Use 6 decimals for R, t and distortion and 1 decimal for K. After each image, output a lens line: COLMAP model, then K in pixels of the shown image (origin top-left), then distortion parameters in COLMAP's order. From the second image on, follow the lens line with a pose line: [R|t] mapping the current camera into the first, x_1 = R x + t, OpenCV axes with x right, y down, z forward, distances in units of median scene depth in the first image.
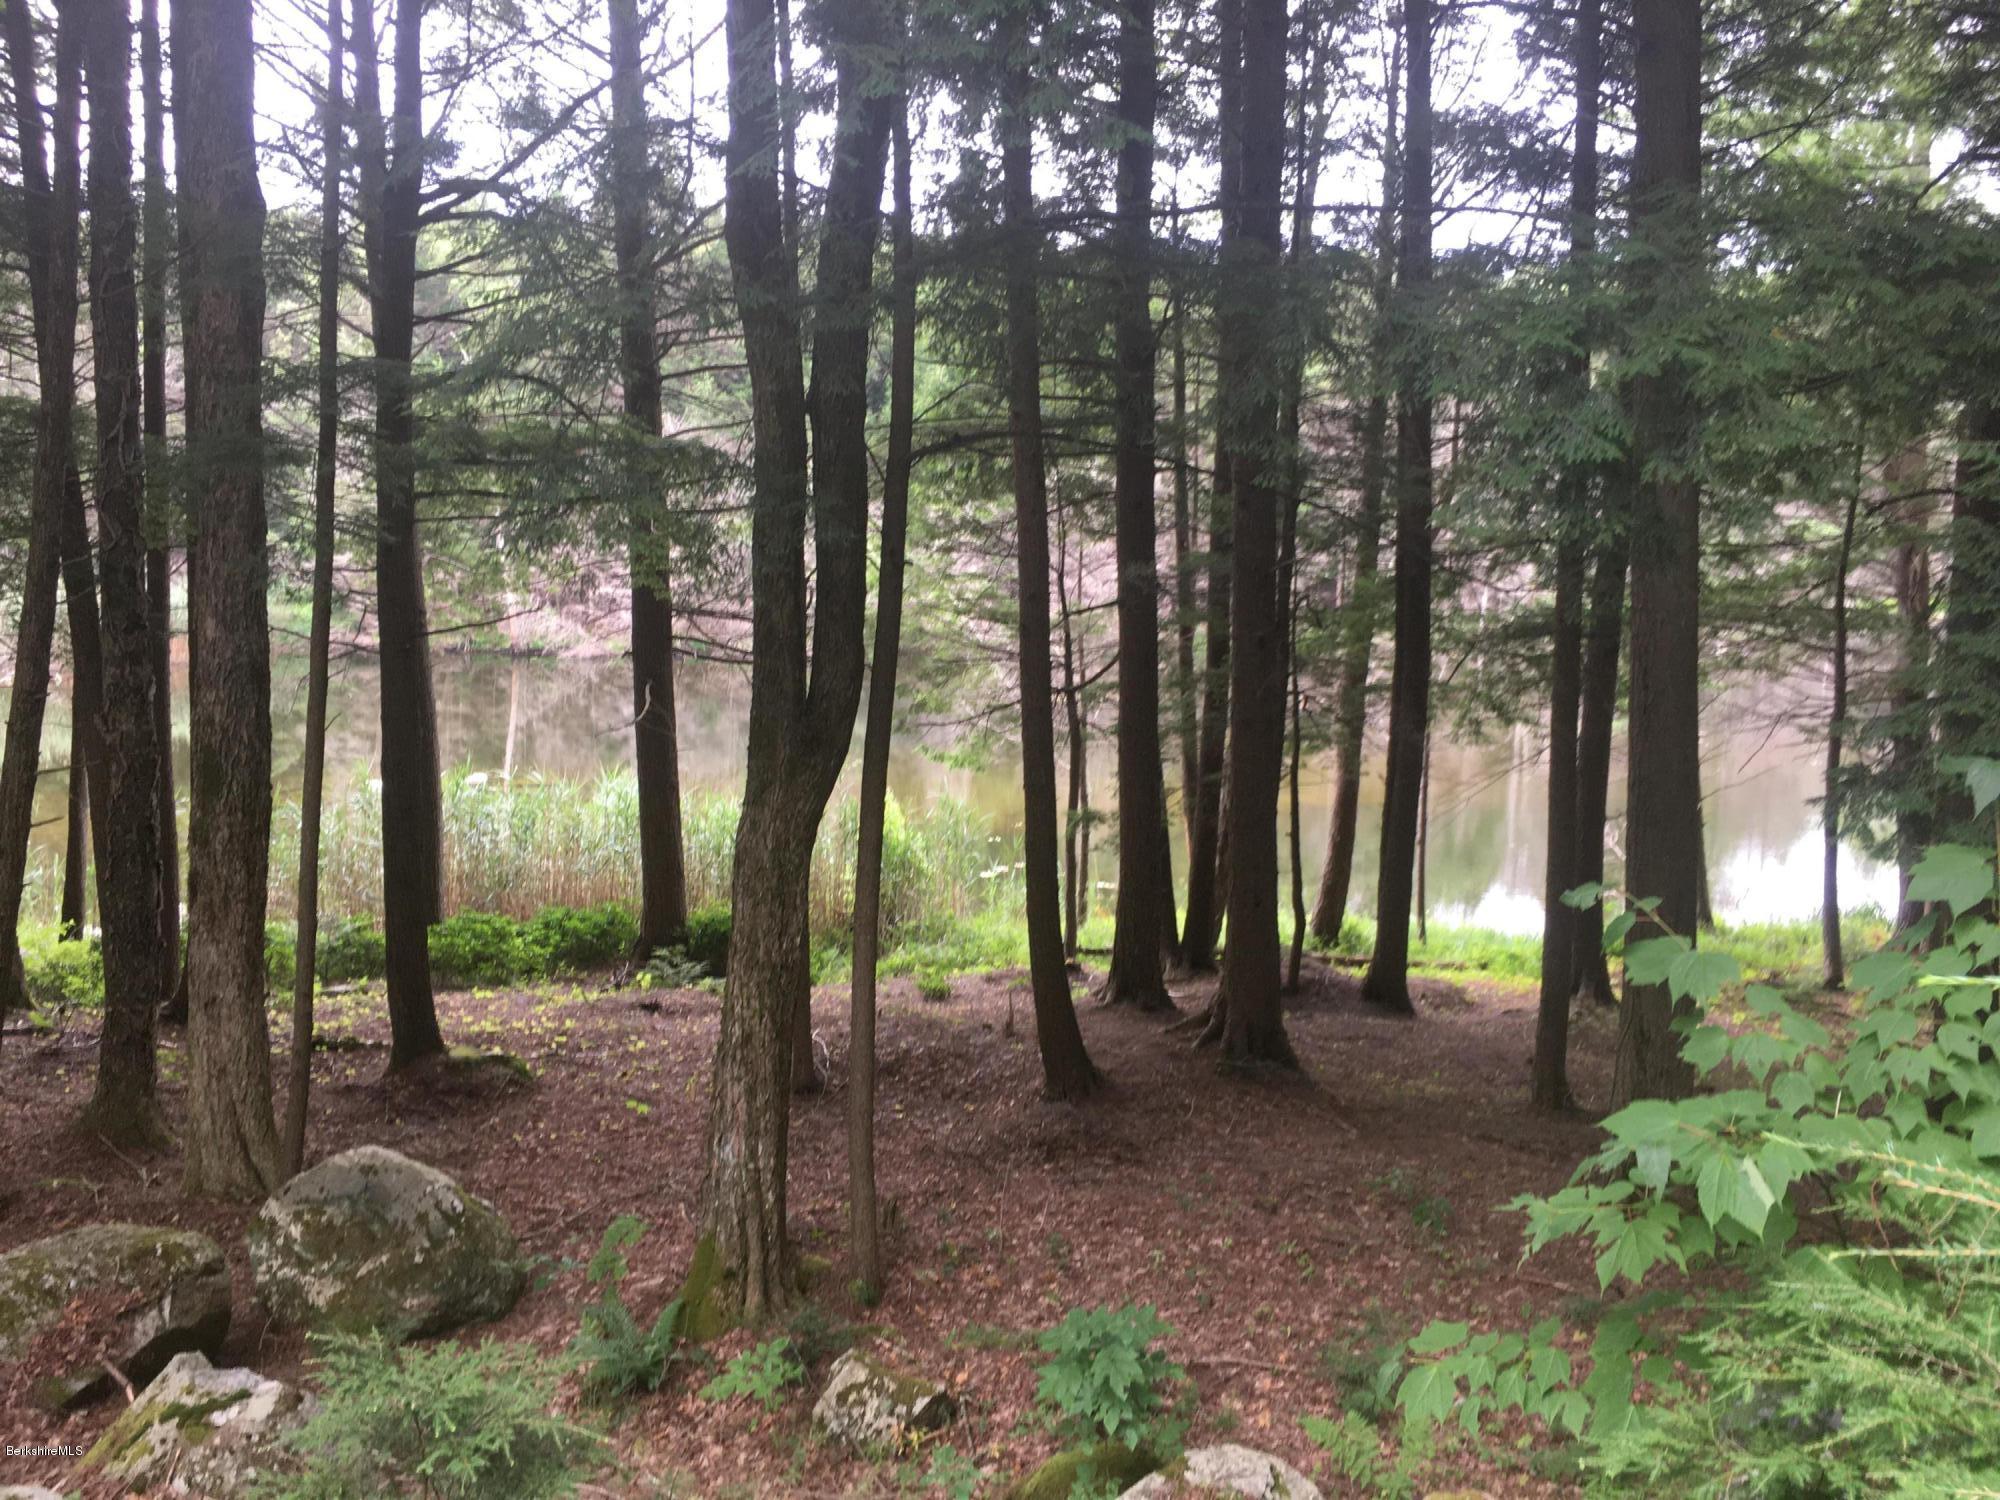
lens RADIAL K [[1696.5, 0, 1001.5], [0, 1696.5, 744.1], [0, 0, 1]] dist [0.079069, -0.111415]
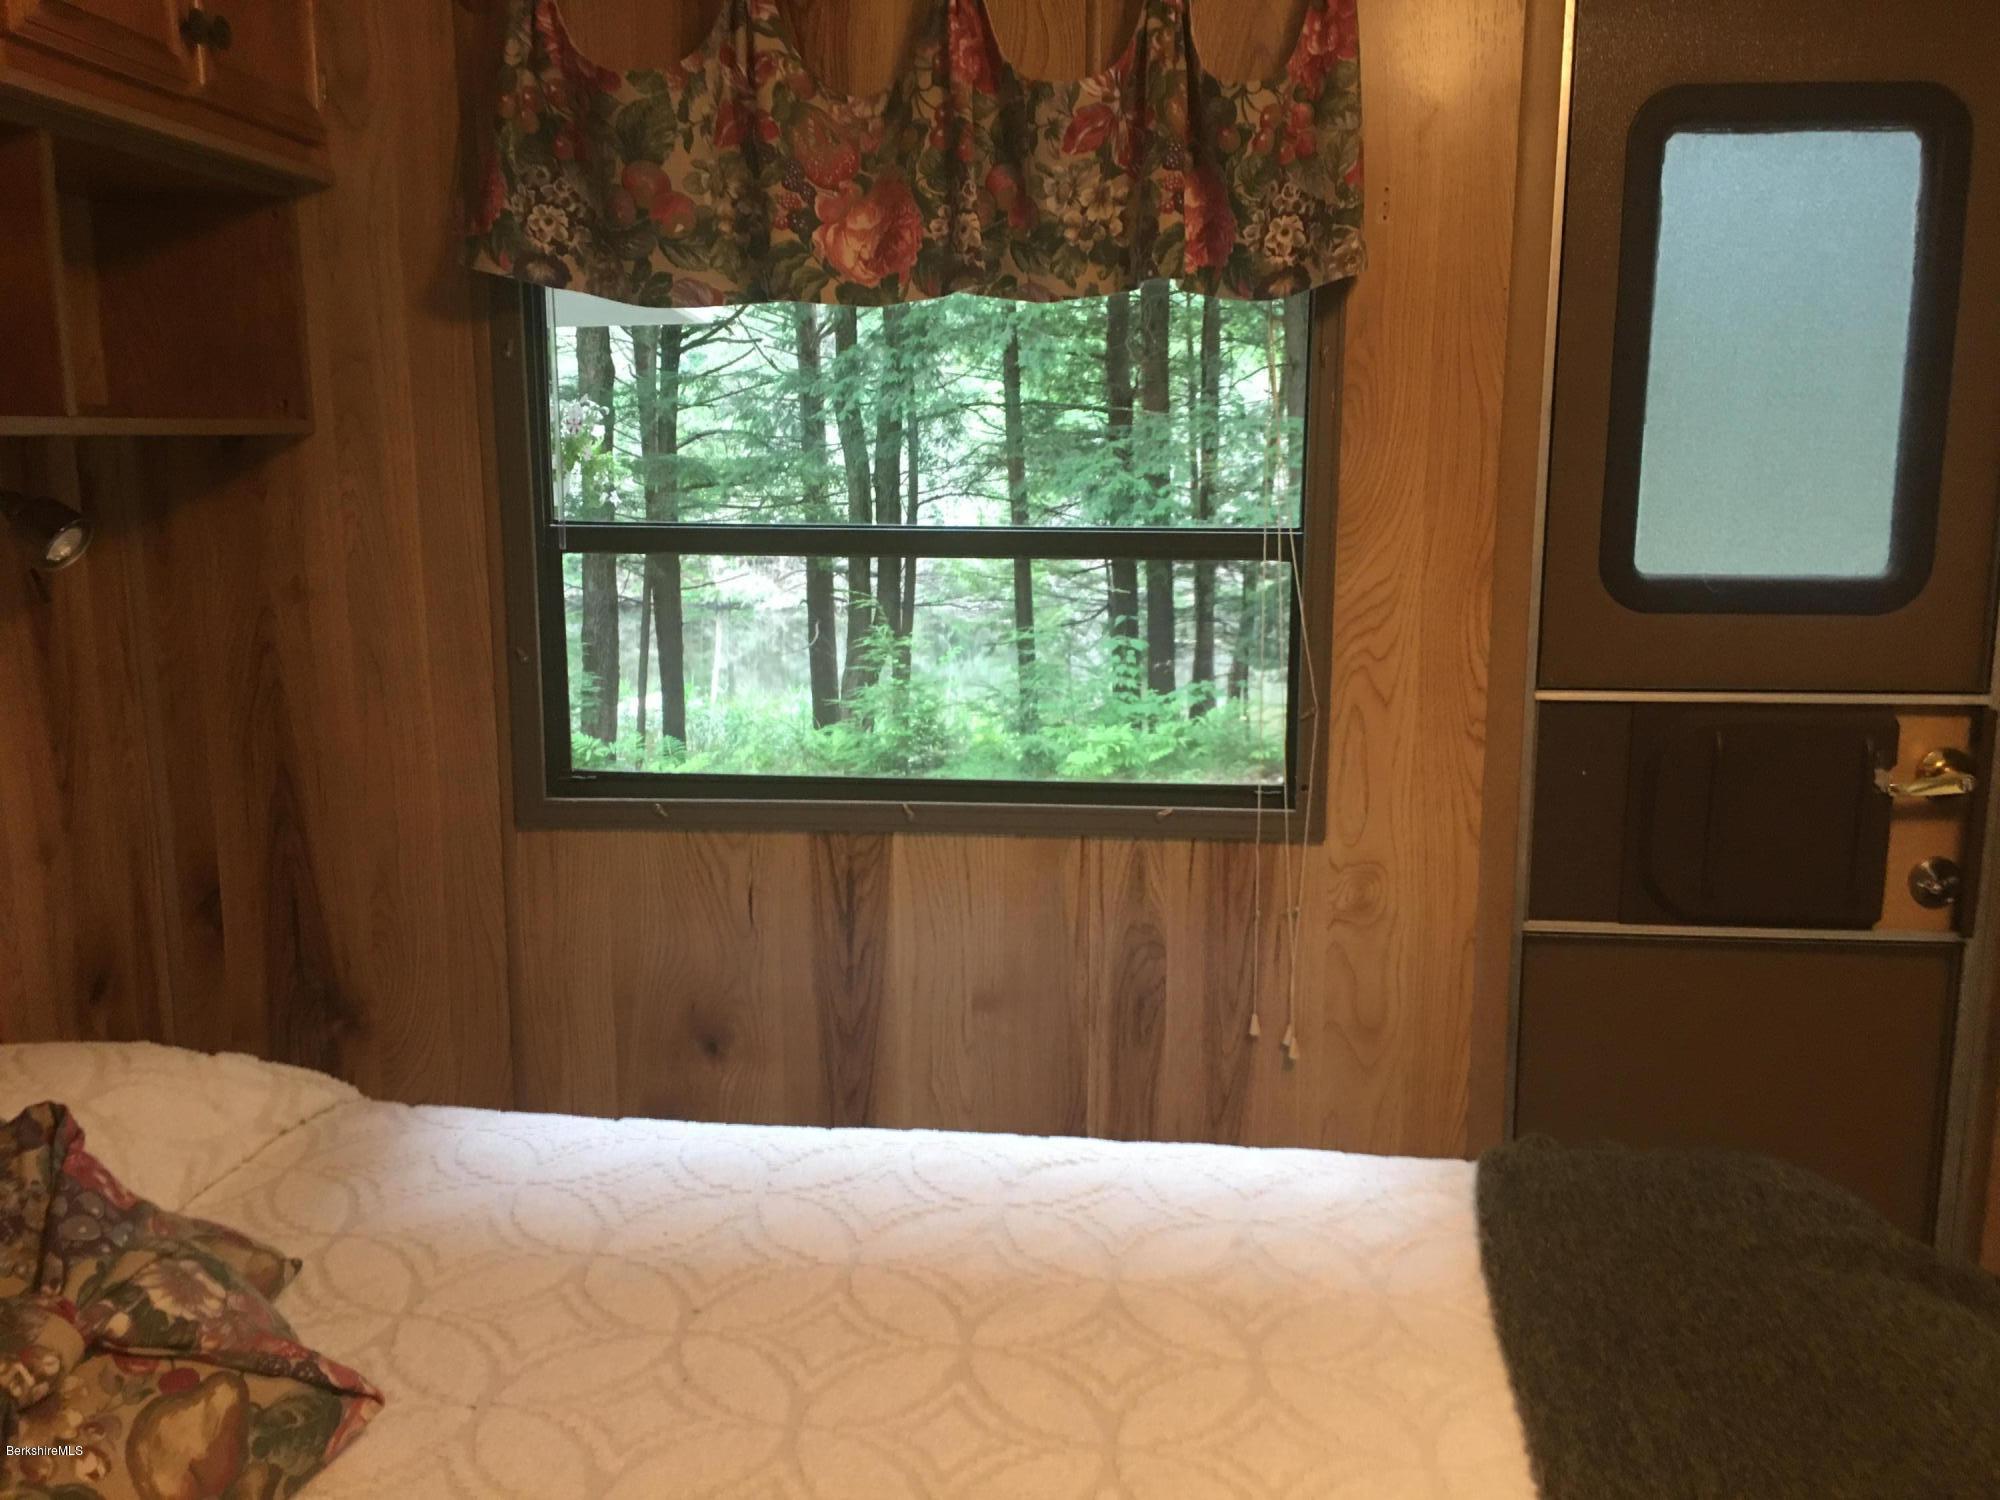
lens RADIAL K [[1696.5, 0, 1001.5], [0, 1696.5, 744.1], [0, 0, 1]] dist [0.079069, -0.111415]
pose [[0.994055, 0.000409, -0.108874, 0.039209], [0.002601, 0.999618, 0.027501, 0.010798], [0.108843, -0.027621, 0.993675, -0.157604]]
